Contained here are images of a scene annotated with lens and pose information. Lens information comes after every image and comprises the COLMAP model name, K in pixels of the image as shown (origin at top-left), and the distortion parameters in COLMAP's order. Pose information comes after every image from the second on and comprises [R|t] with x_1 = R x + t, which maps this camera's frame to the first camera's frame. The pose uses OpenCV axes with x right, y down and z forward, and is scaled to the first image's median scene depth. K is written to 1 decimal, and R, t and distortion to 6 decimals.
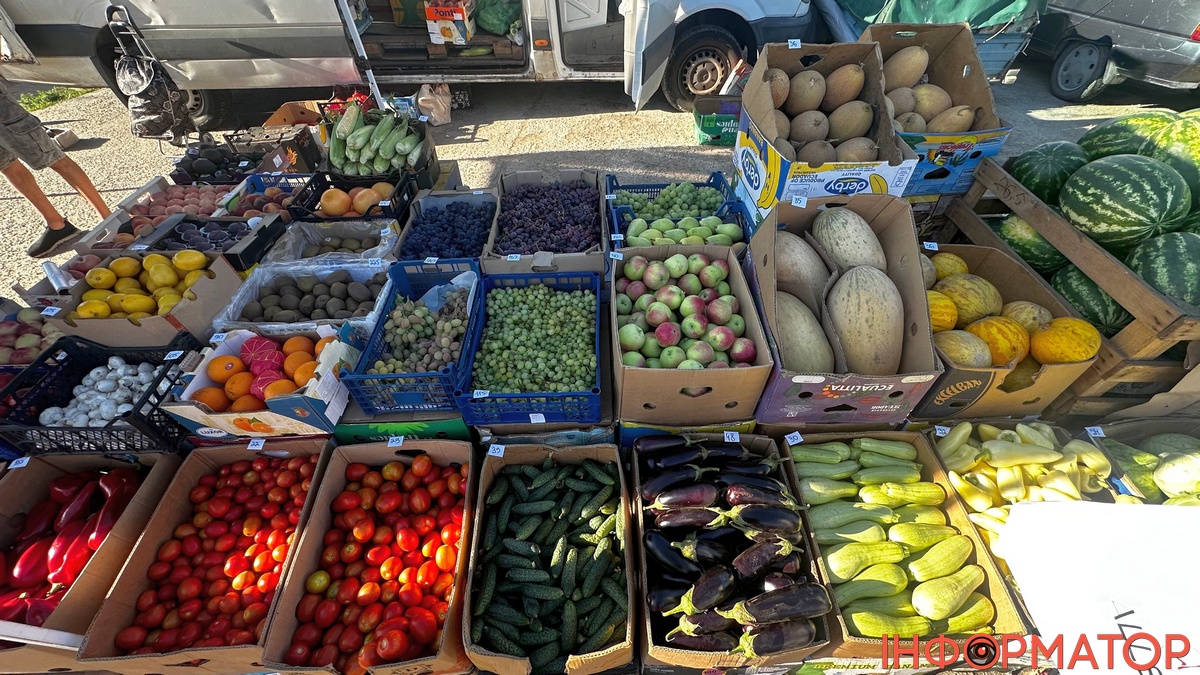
lens RADIAL K [[470.2, 0, 602.2], [0, 470.2, 341.2], [0, 0, 1]] dist [-0.001237, 0.000676]
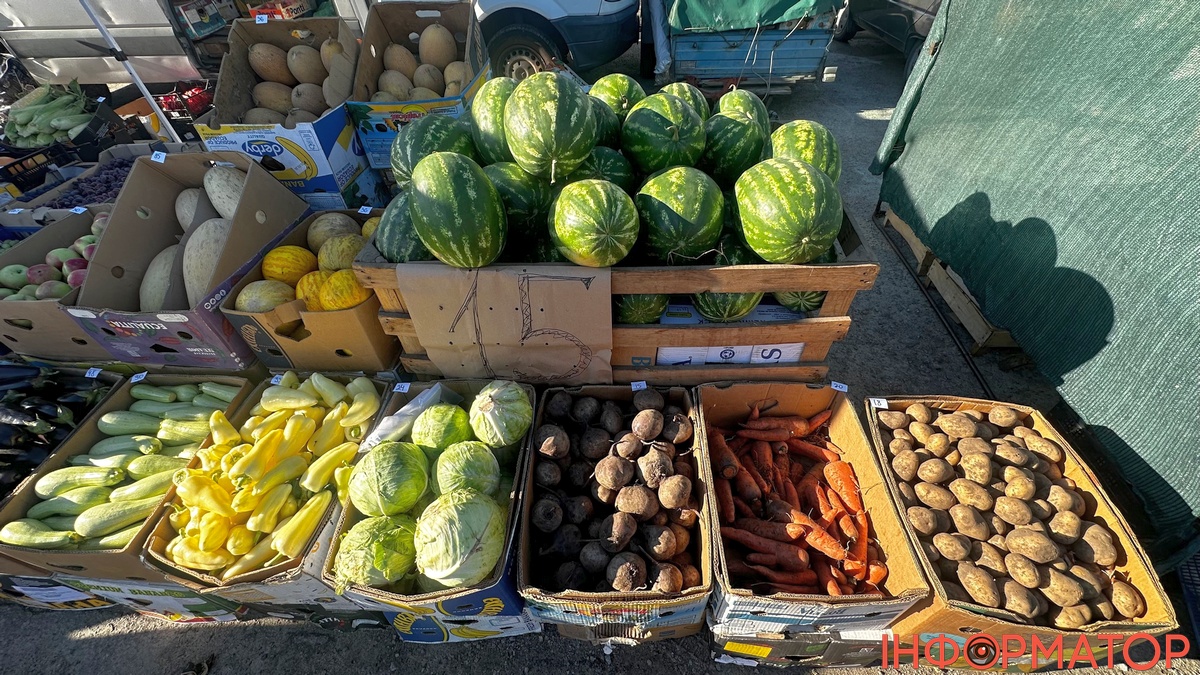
lens RADIAL K [[470.2, 0, 602.2], [0, 470.2, 341.2], [0, 0, 1]] dist [-0.001237, 0.000676]
pose [[0.994592, 0.051419, -0.090236, 0.570942], [-0.053583, 0.998327, -0.021724, 0.034367], [0.088968, 0.026442, 0.995683, 0.011218]]
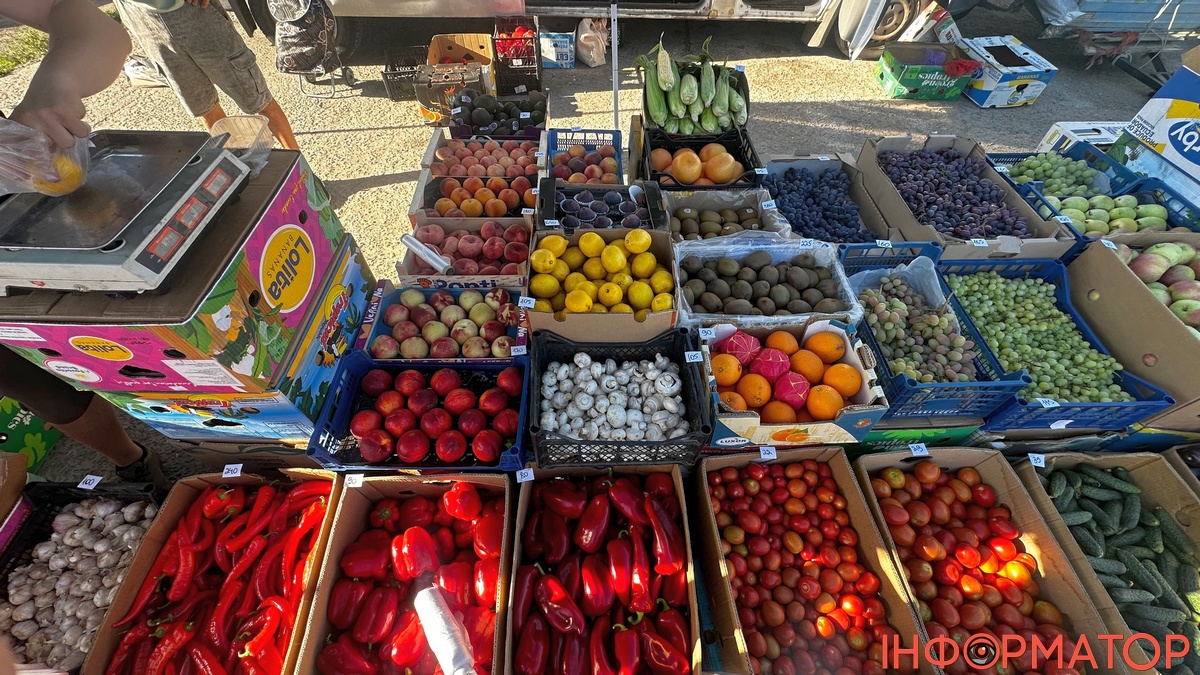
lens RADIAL K [[470.2, 0, 602.2], [0, 470.2, 341.2], [0, 0, 1]] dist [-0.001237, 0.000676]
pose [[0.999256, 0.008431, 0.037647, -0.413188], [-0.012369, 0.994328, 0.105635, -0.033053], [-0.036543, -0.106022, 0.993692, 0.048486]]
